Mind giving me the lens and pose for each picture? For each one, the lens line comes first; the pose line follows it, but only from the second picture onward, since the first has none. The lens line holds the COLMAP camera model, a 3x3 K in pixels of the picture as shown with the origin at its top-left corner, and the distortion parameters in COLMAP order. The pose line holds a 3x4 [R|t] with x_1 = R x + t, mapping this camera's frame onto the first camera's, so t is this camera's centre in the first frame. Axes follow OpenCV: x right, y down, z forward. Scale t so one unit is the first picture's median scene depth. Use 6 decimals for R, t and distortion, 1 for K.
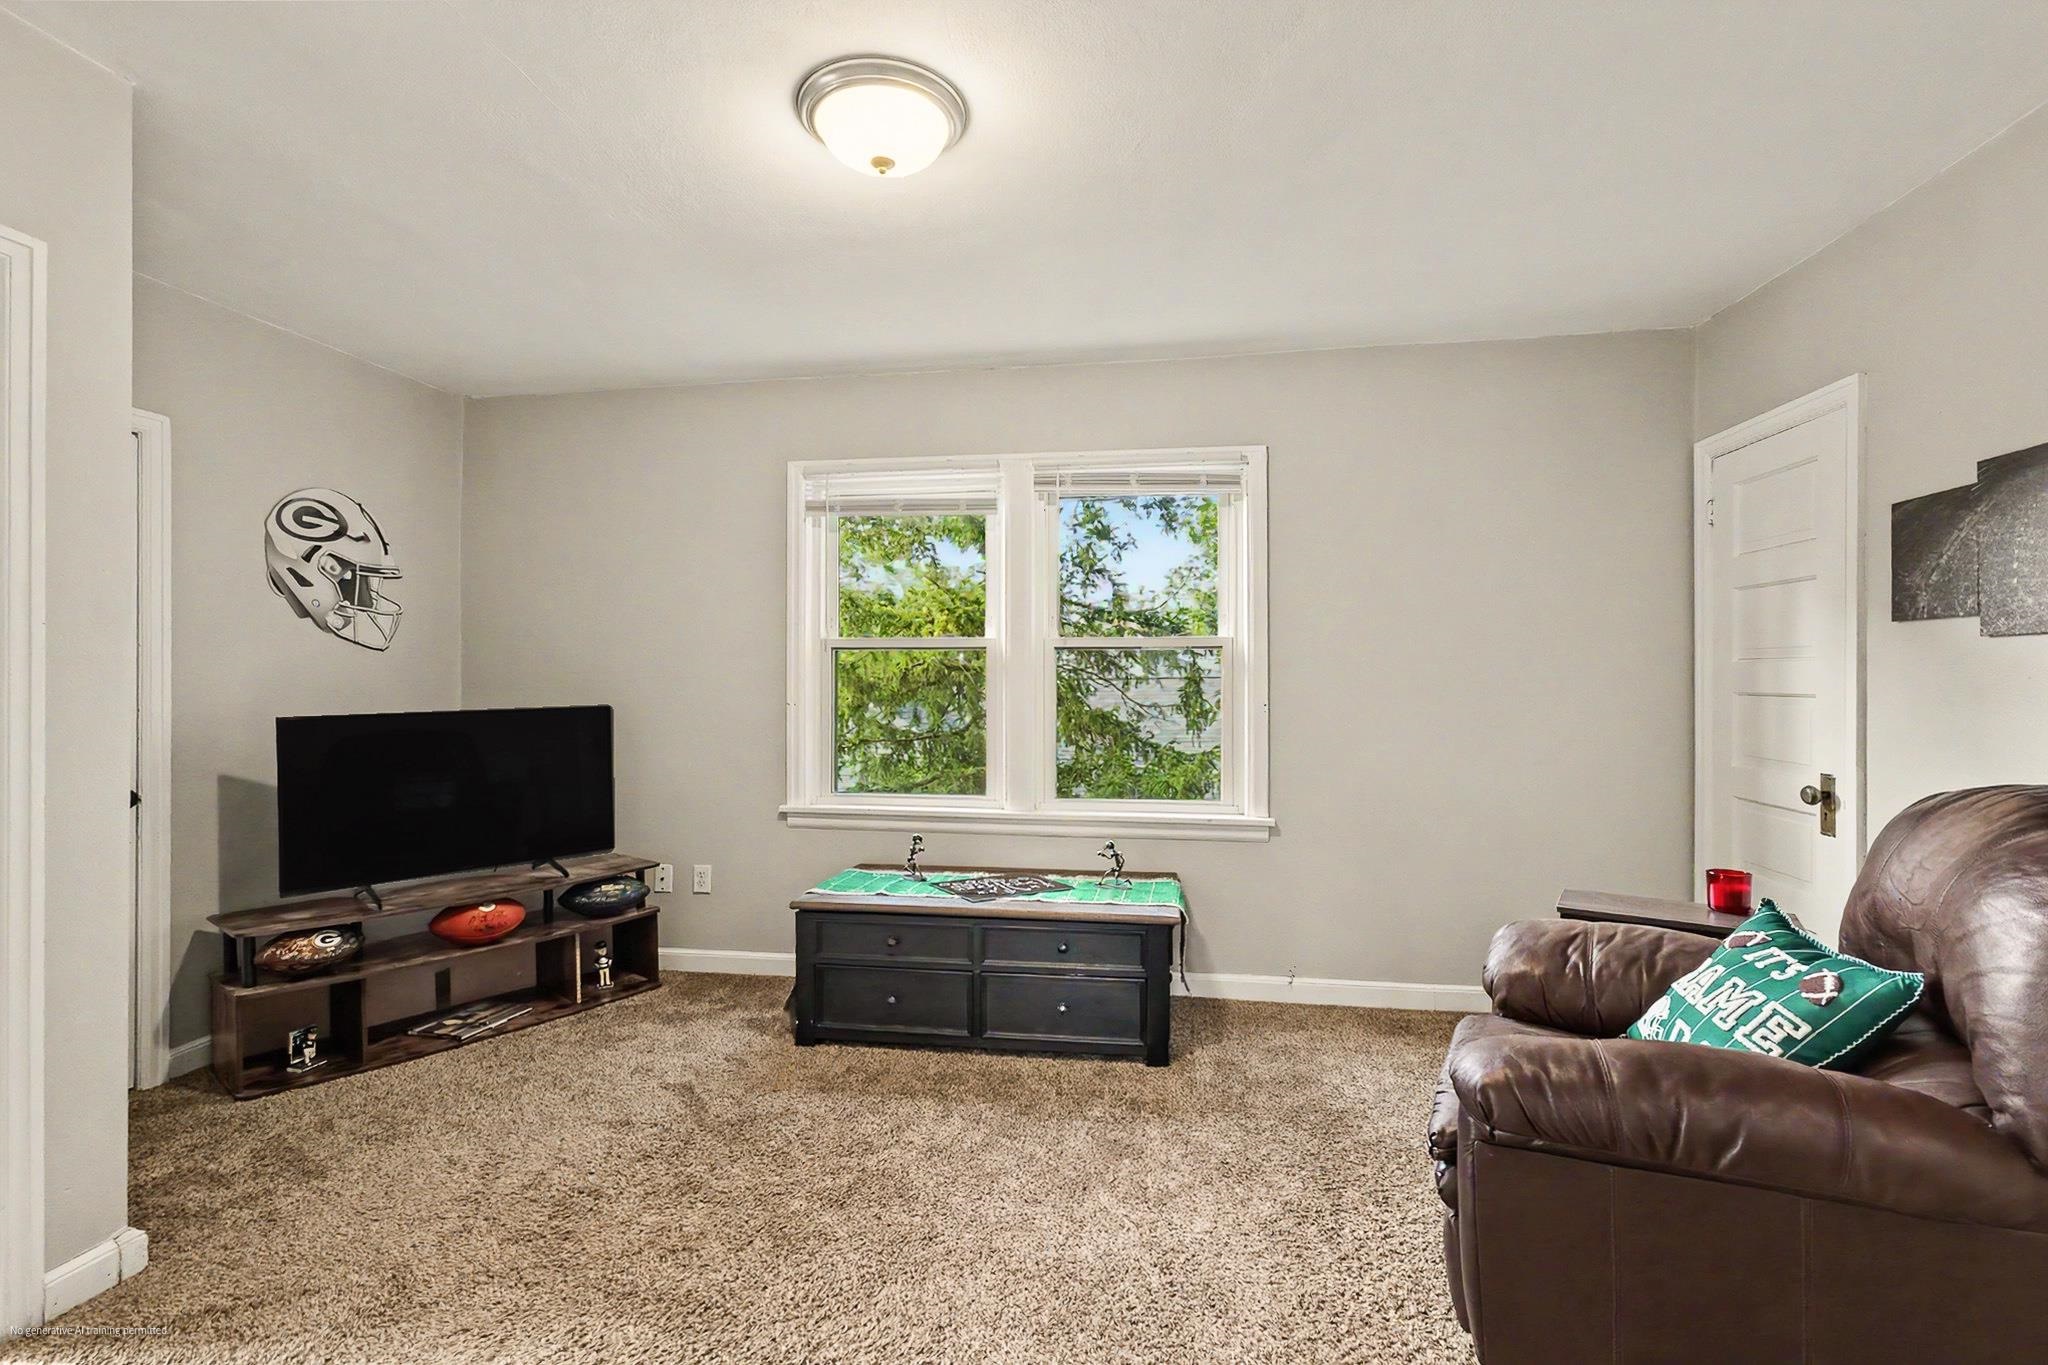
lens RADIAL K [[932.0, 0, 998.5], [0, 932.0, 685.1], [0, 0, 1]] dist [-0.000527, -0.000195]
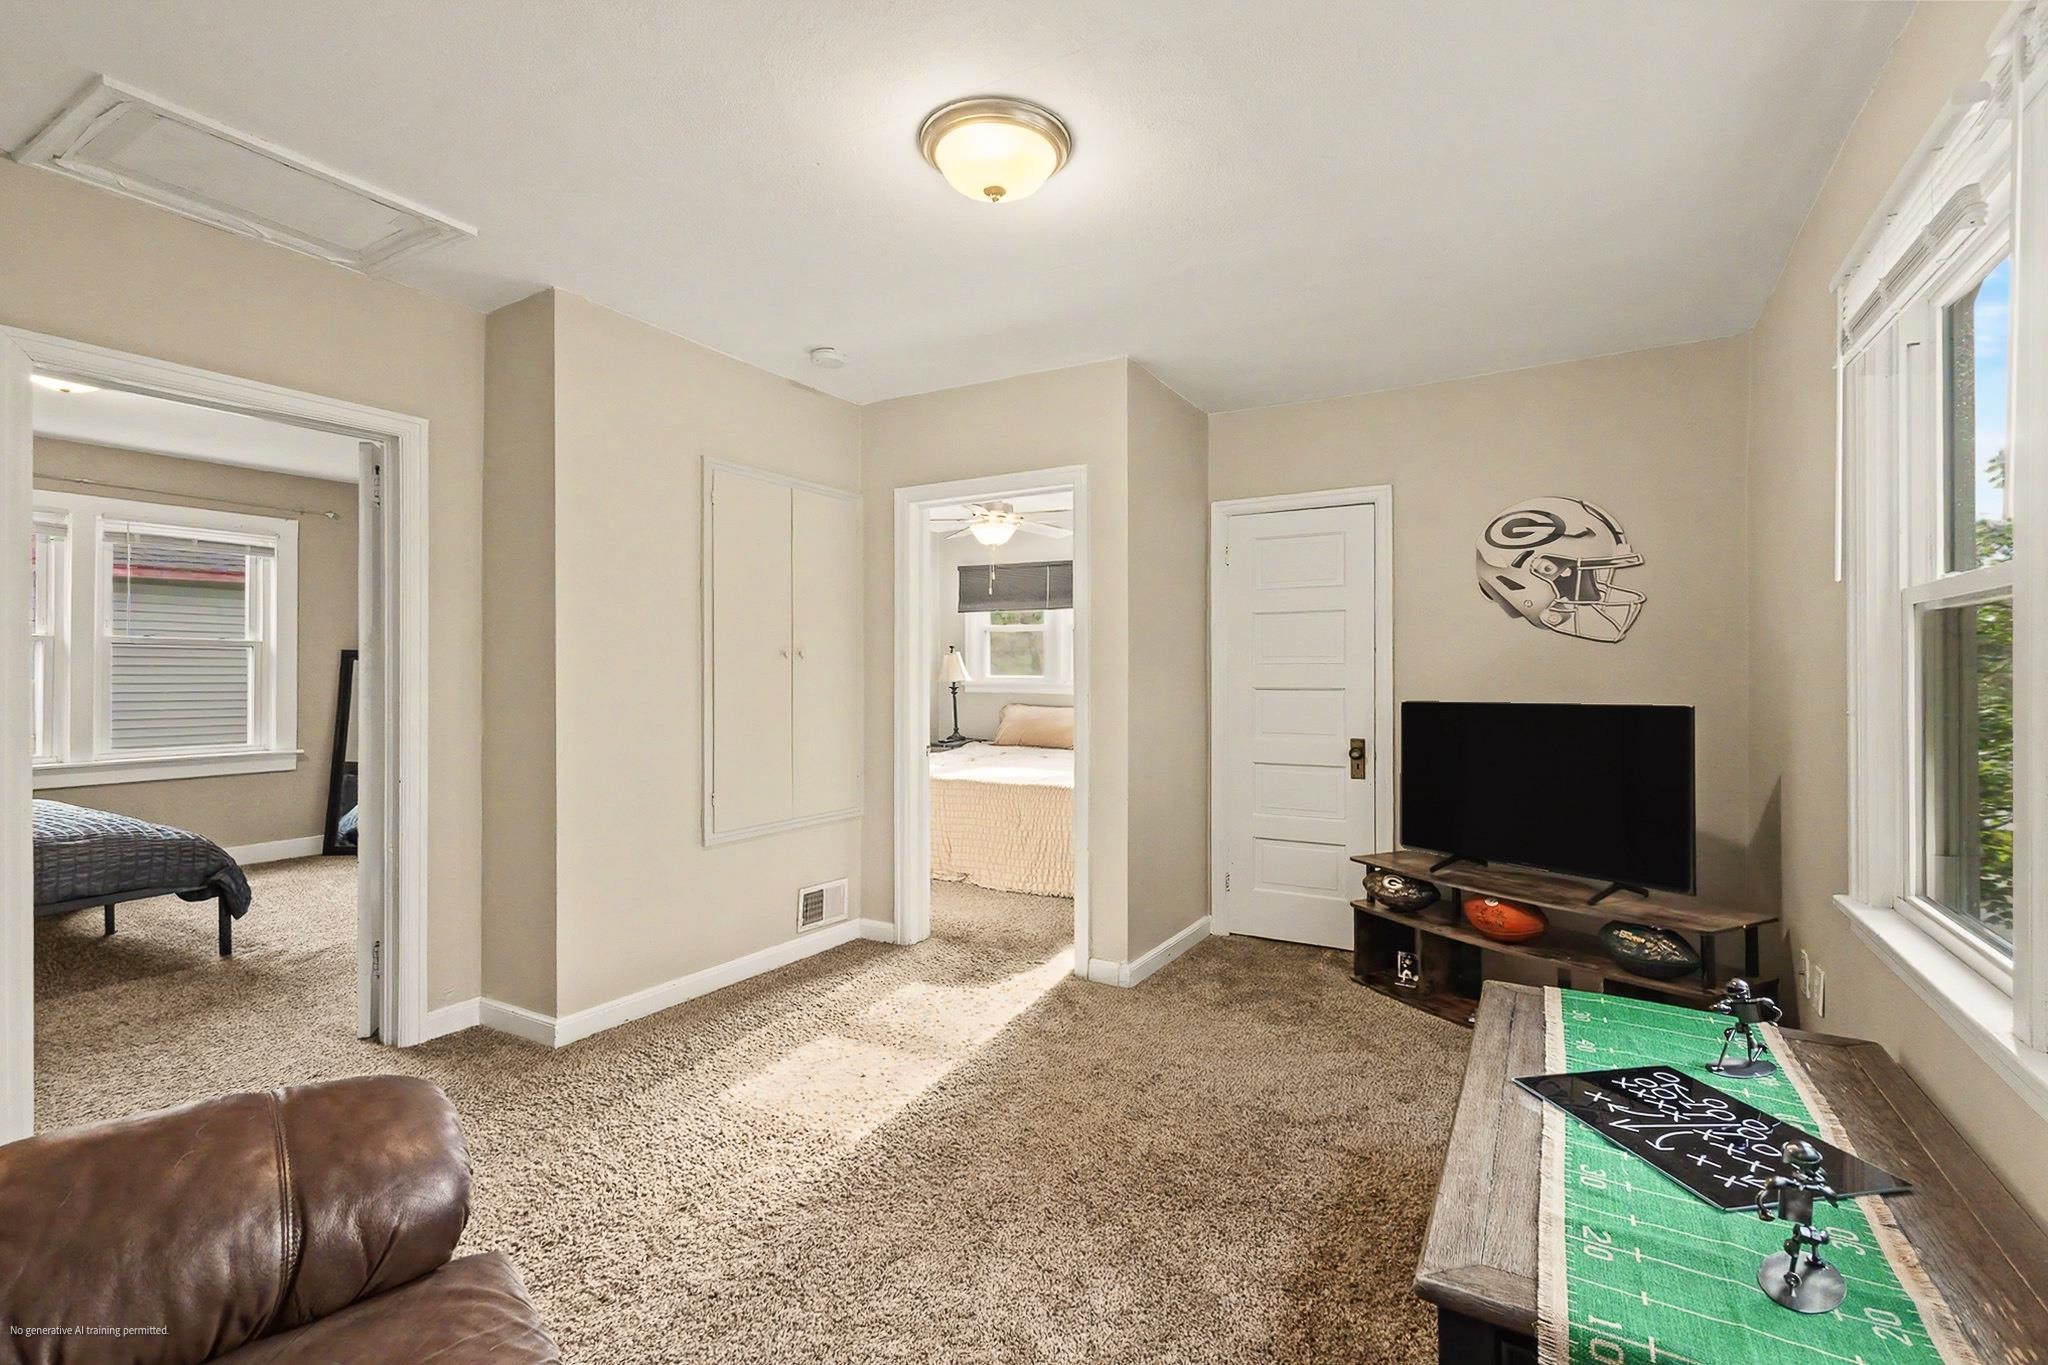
lens RADIAL K [[919.4, 0, 1024.0], [0, 919.4, 682.5], [0, 0, 1]] dist [-0.001569, -0.000591]
pose [[-0.342667, 0.007435, -0.939427, 0.509779], [-0.002372, 0.999959, 0.008780, -0.002108], [0.939454, 0.005237, -0.342636, 0.824300]]
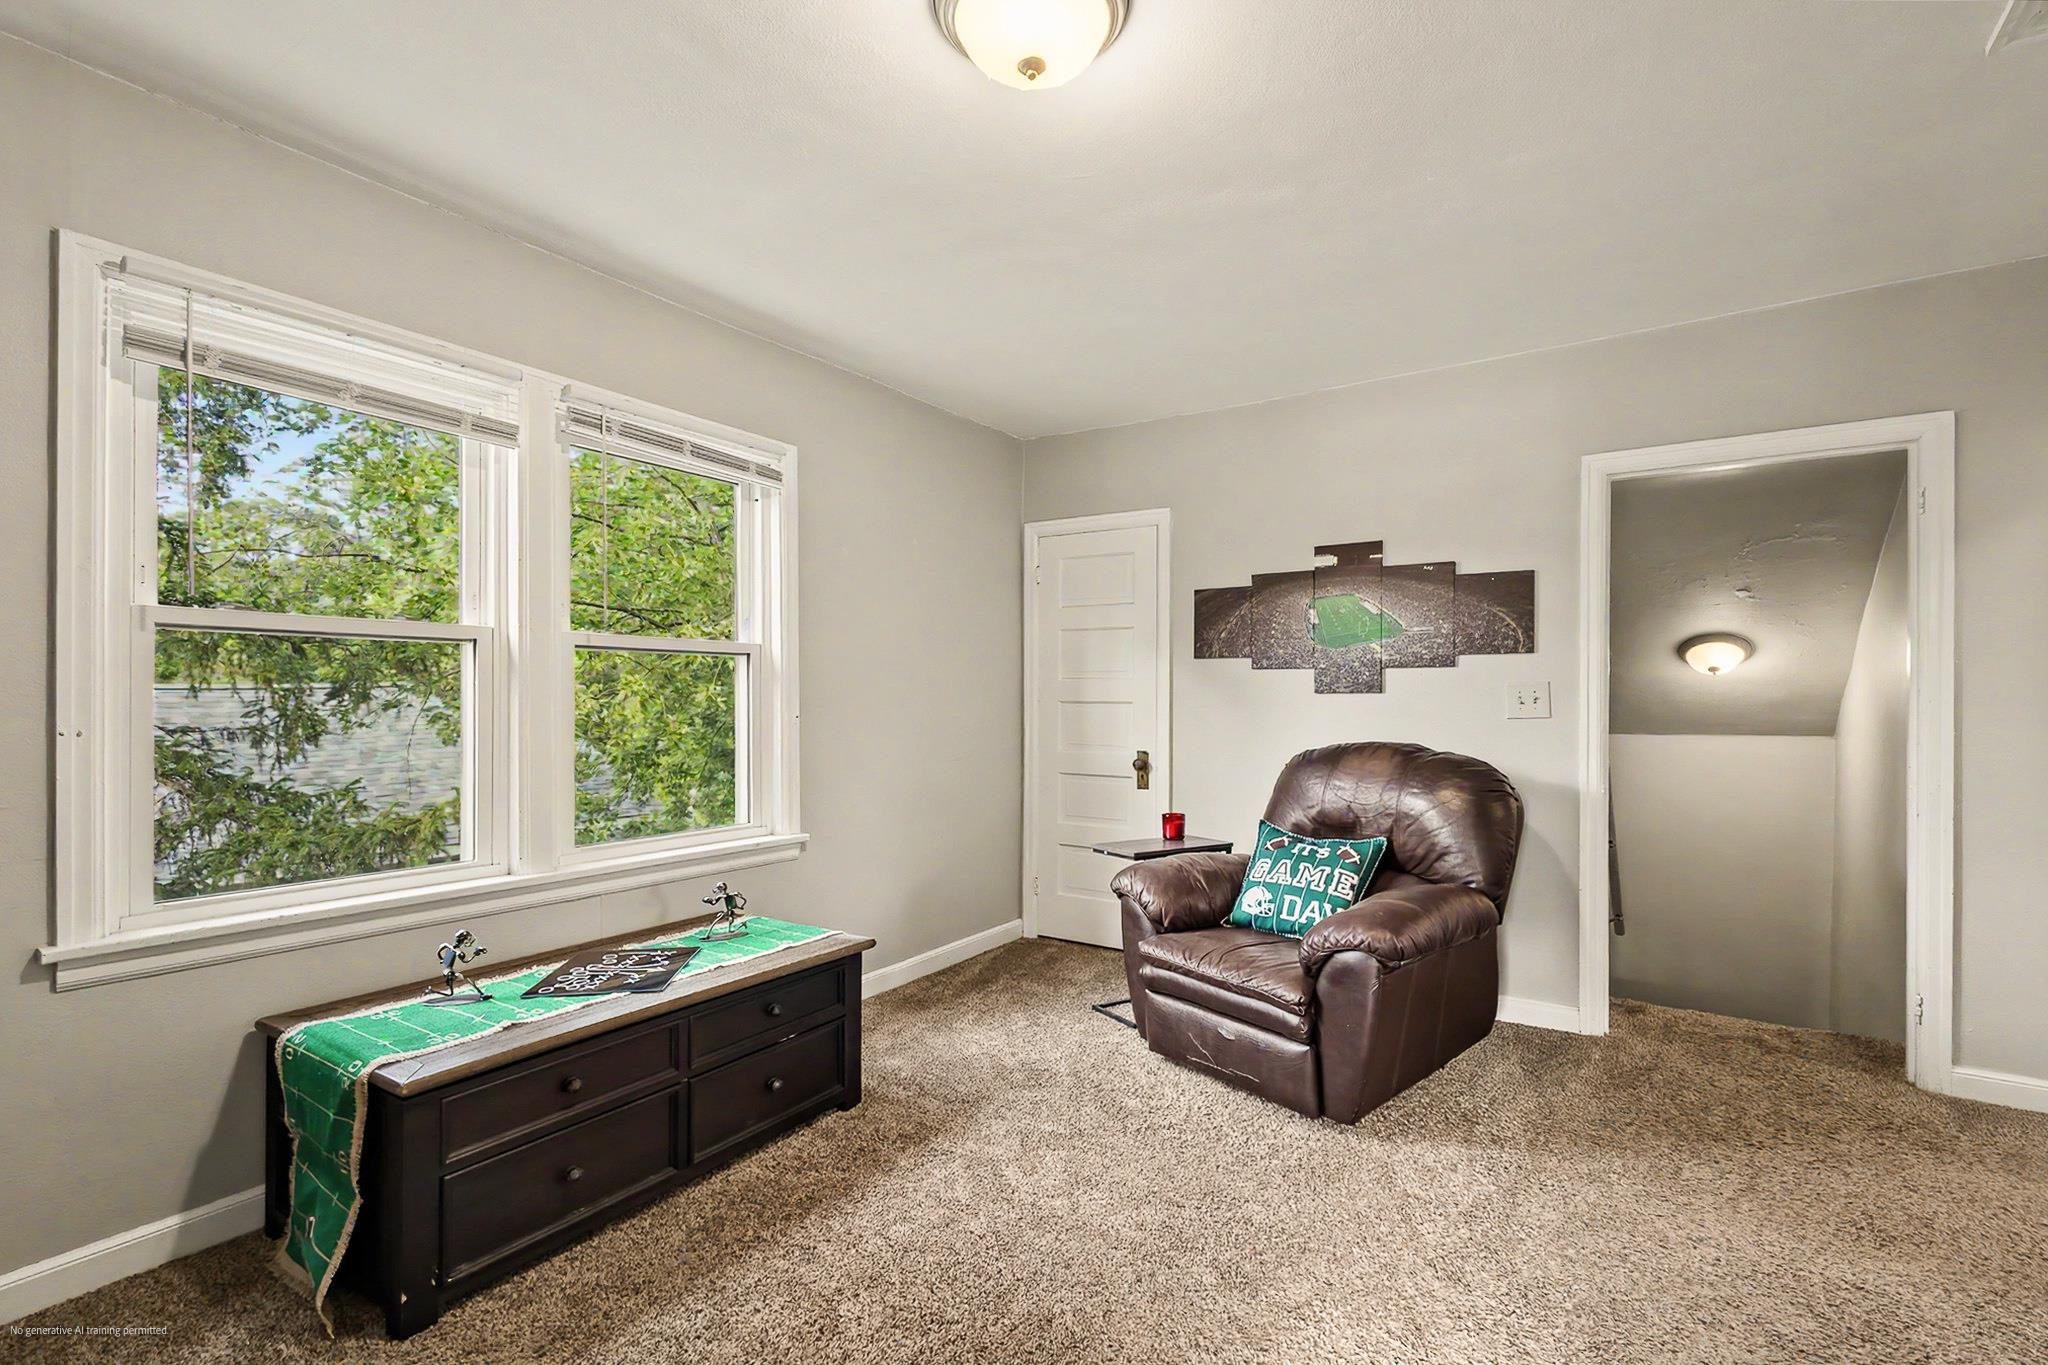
lens RADIAL K [[961.6, 0, 1036.1], [0, 961.6, 702.7], [0, 0, 1]] dist [0.001462, 0.000202]
pose [[0.395070, -0.003086, 0.918646, -0.544602], [0.004222, 0.999990, 0.001544, 0.006643], [-0.918641, 0.003269, 0.395079, 0.391554]]
